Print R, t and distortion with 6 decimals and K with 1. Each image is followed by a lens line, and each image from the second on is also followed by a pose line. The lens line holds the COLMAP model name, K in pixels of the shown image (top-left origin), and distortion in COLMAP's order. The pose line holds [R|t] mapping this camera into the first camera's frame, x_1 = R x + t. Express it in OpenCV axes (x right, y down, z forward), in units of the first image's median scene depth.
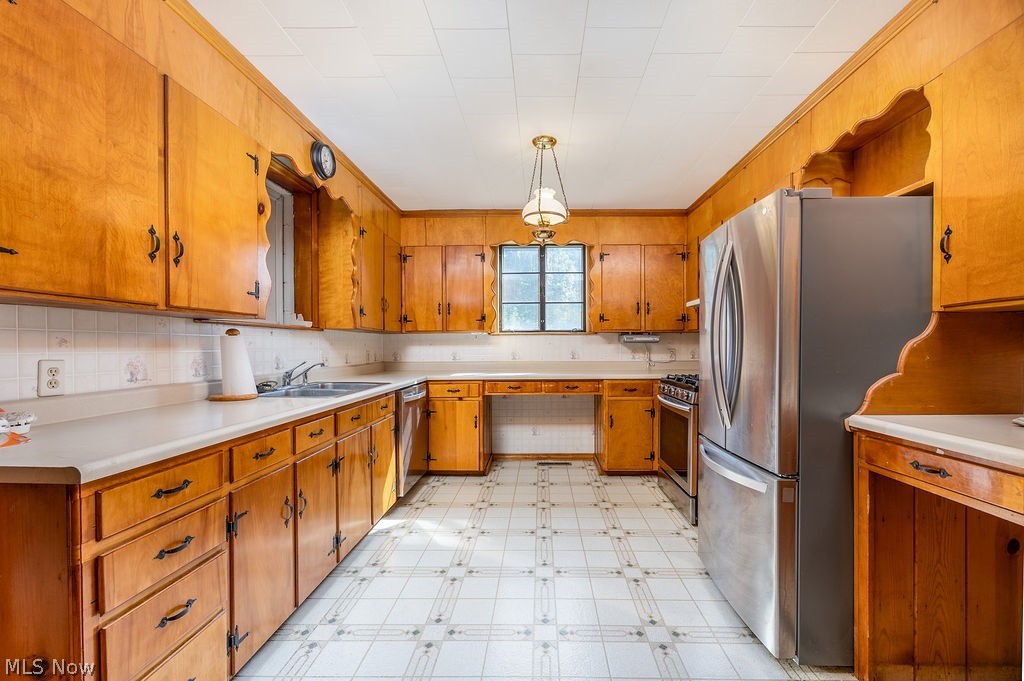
lens RADIAL K [[420.7, 0, 539.3], [0, 420.7, 352.5], [0, 0, 1]] dist [0.004434, -0.000632]
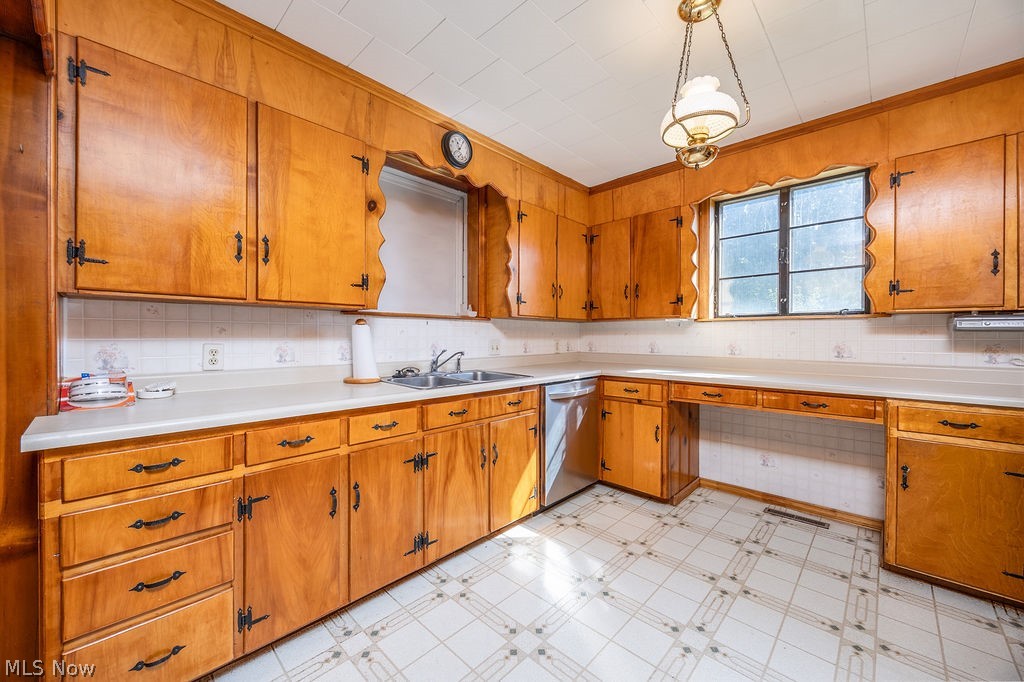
lens RADIAL K [[394.1, 0, 506.6], [0, 394.1, 337.6], [0, 0, 1]] dist [-0.001105, 0.000128]
pose [[0.722573, 0.008689, -0.691240, 0.182307], [-0.016593, 0.999851, -0.004777, -0.005378], [0.691095, 0.014922, 0.722609, 0.341725]]
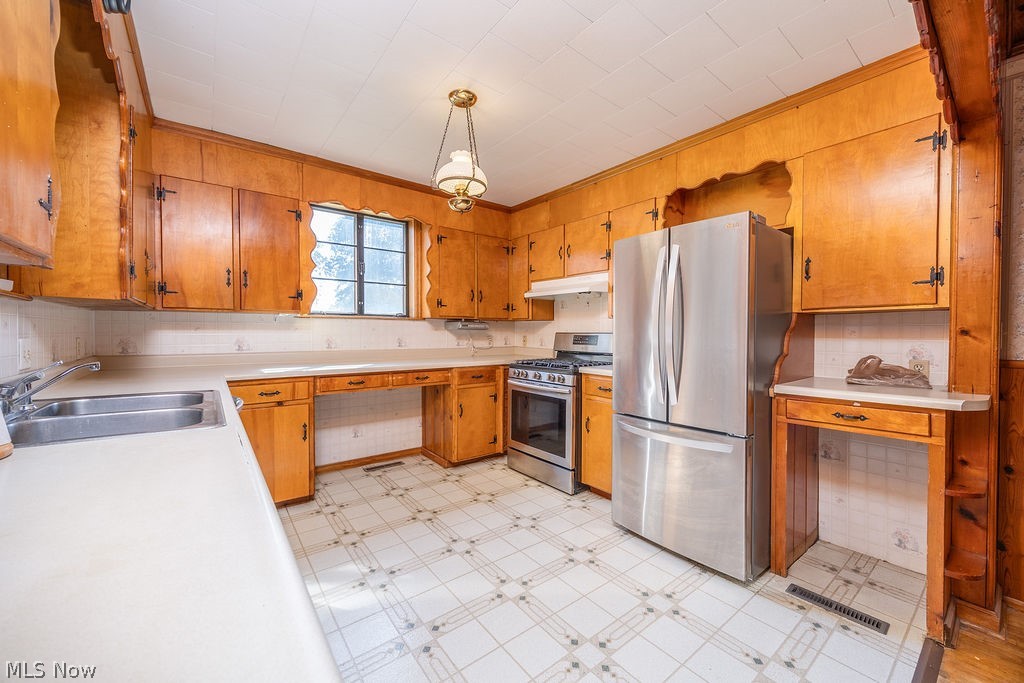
lens RADIAL K [[394.1, 0, 517.9], [0, 394.1, 340.0], [0, 0, 1]] dist [-0.001105, 0.000128]
pose [[0.781136, -0.004624, 0.624344, -0.356488], [0.002485, 0.999988, 0.004296, -0.002931], [-0.624356, -0.001804, 0.781138, 0.254868]]
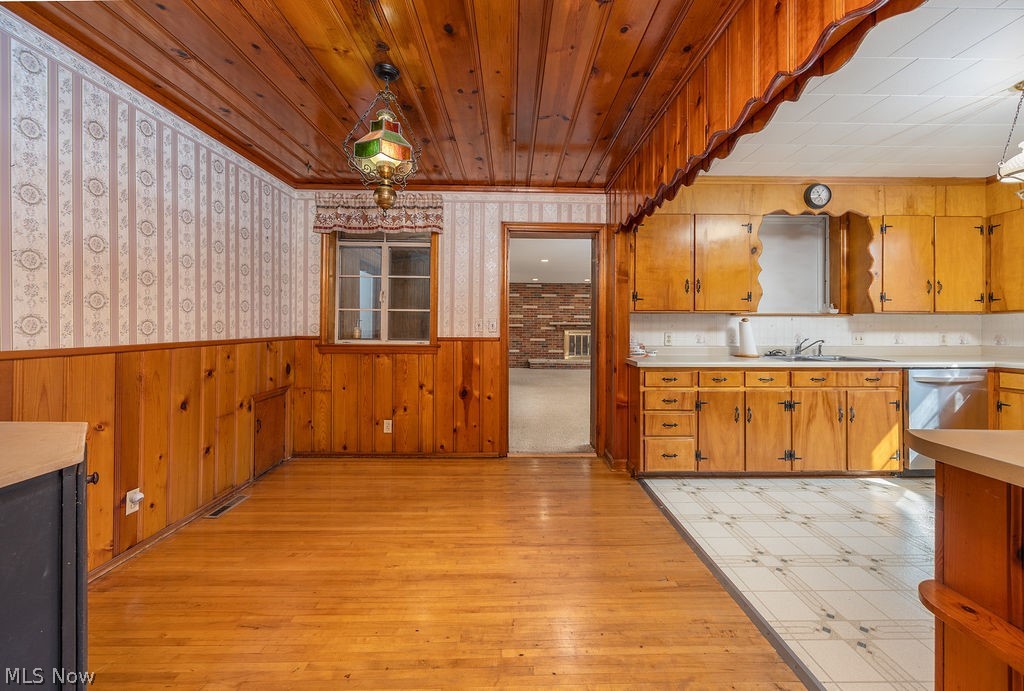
lens RADIAL K [[401.4, 0, 518.7], [0, 401.4, 327.0], [0, 0, 1]] dist [0.003213, -0.000176]
pose [[0.027443, -0.000519, -0.999623, 0.664551], [-0.017651, 0.999844, -0.001004, 0.000791], [0.999468, 0.017672, 0.027430, -0.022621]]
